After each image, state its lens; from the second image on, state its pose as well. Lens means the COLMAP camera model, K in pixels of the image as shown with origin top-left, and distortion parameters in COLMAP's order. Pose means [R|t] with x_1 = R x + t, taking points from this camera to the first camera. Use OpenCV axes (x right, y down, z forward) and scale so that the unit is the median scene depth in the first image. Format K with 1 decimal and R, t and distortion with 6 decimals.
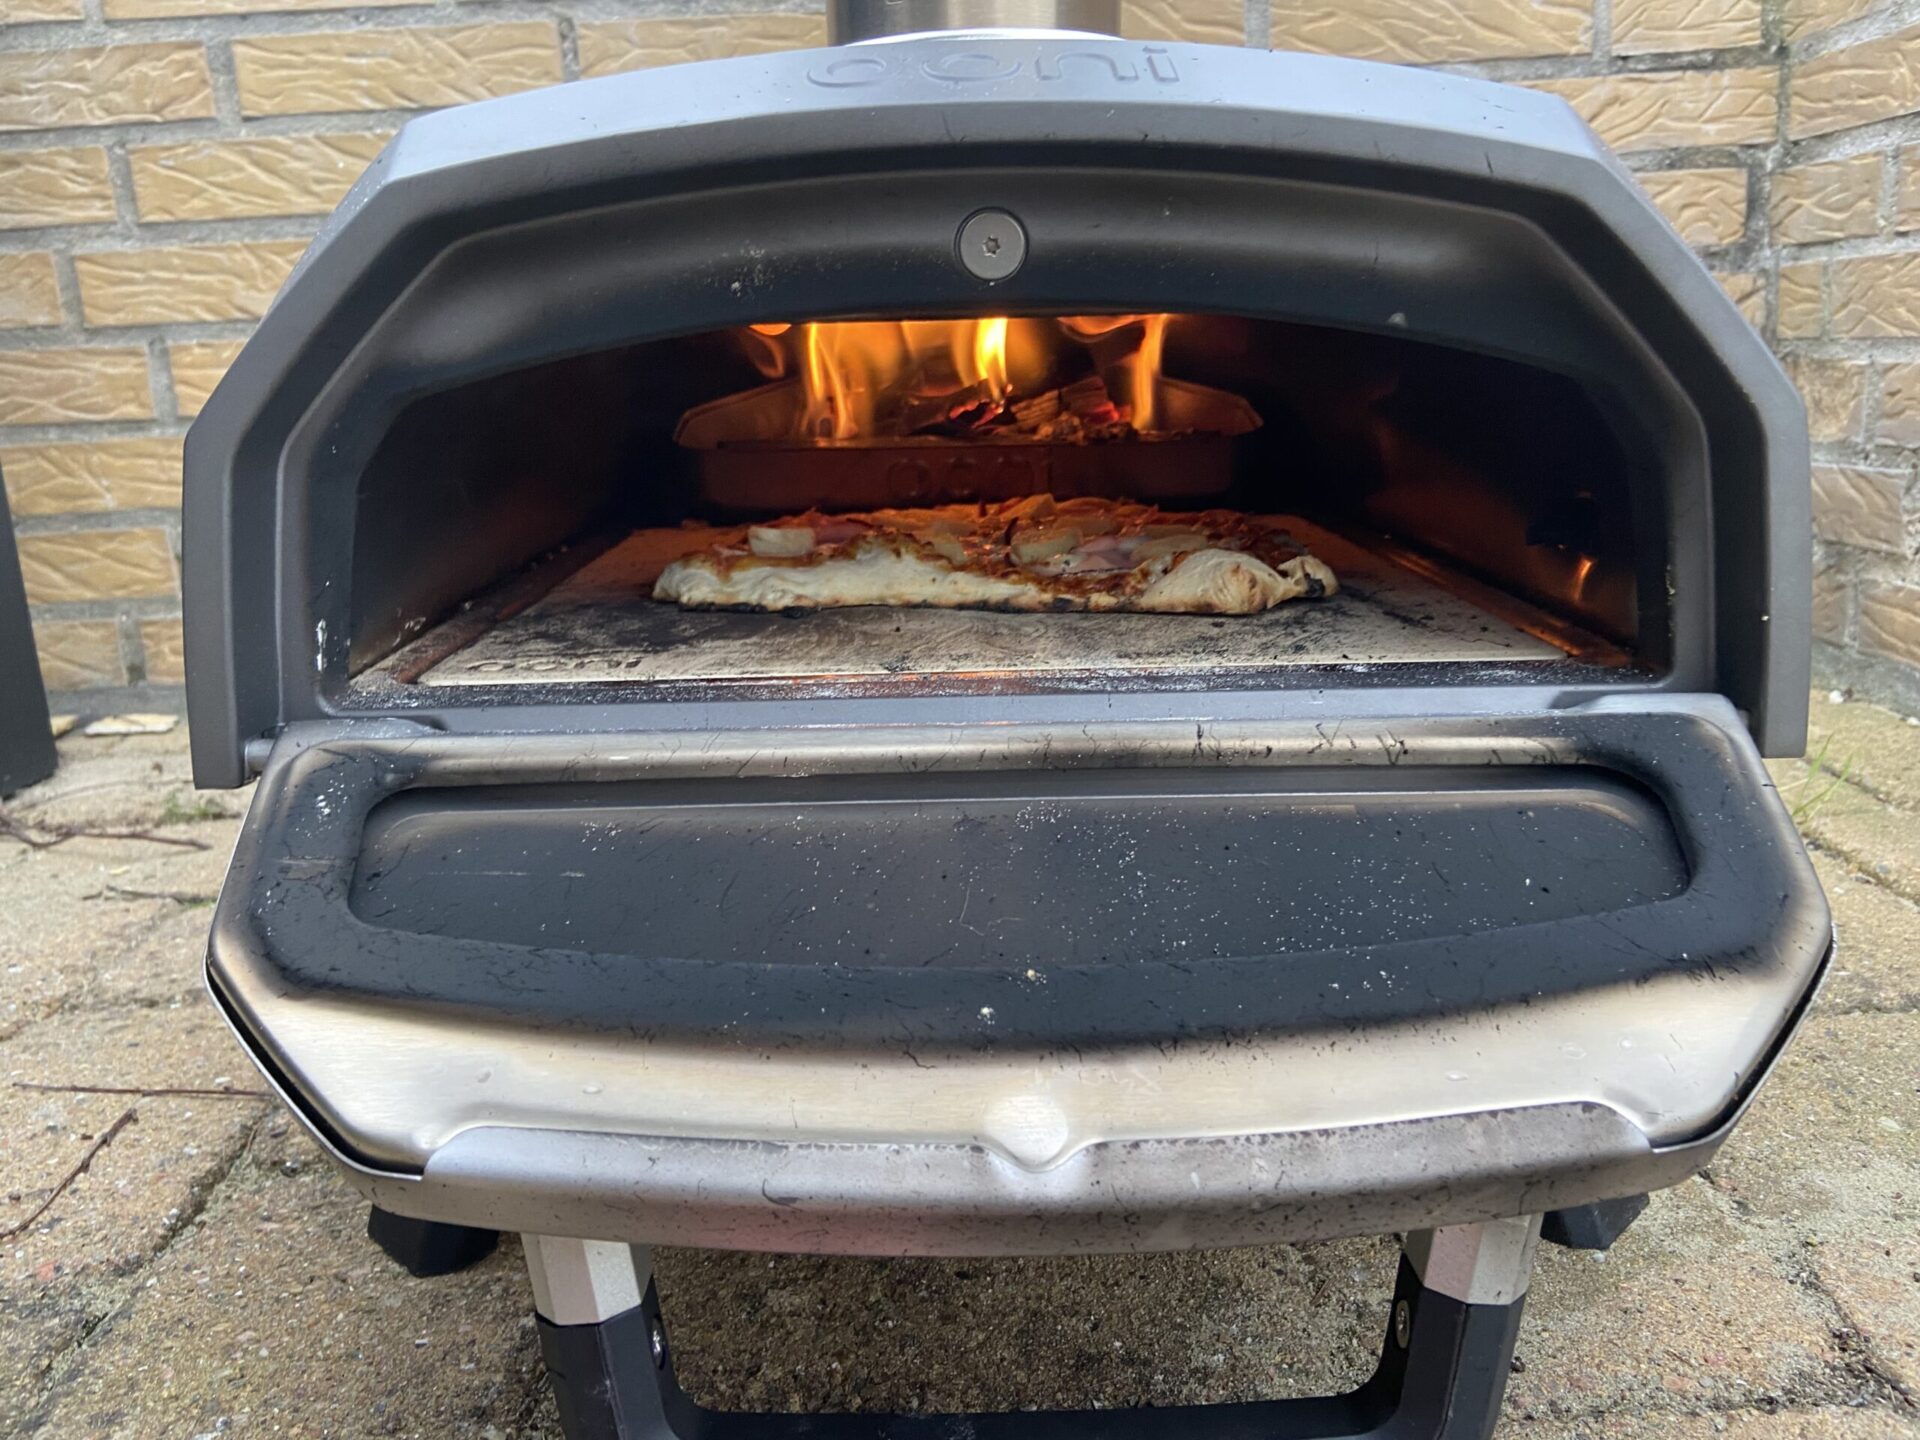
lens RADIAL K [[1433.0, 0, 960.0], [0, 1433.0, 720.0], [0, 0, 1]] dist [0.118135, 0.001017]
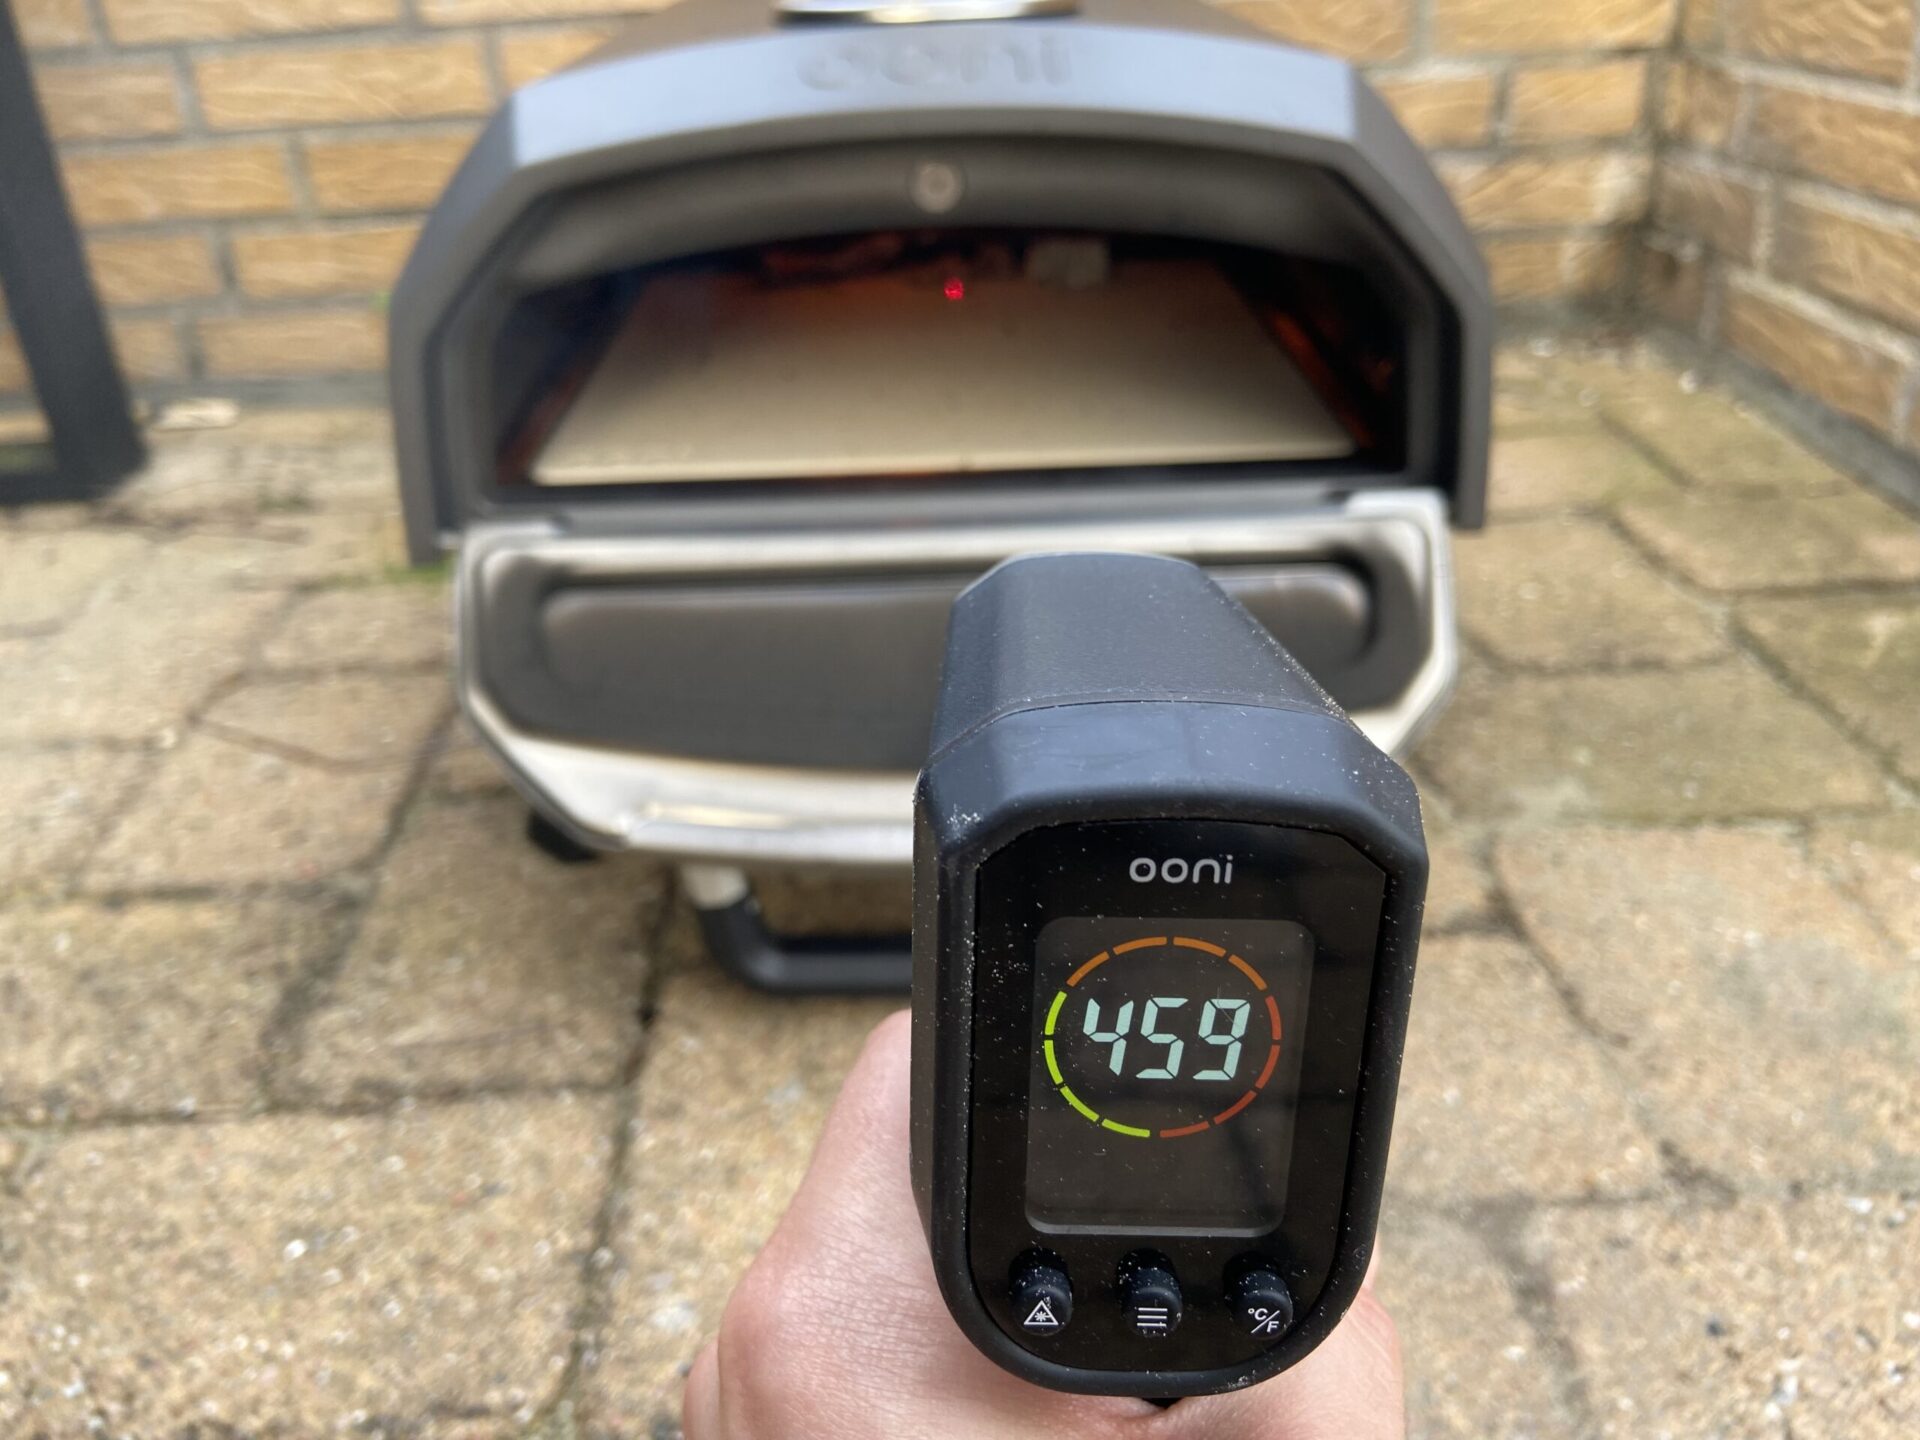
lens RADIAL K [[1433.0, 0, 960.0], [0, 1433.0, 720.0], [0, 0, 1]] dist [0.118135, 0.001017]
pose [[0.999893, -0.014241, 0.003434, 0.025412], [0.012835, 0.964669, 0.263153, -0.155185], [-0.007060, -0.263081, 0.964748, -0.367875]]
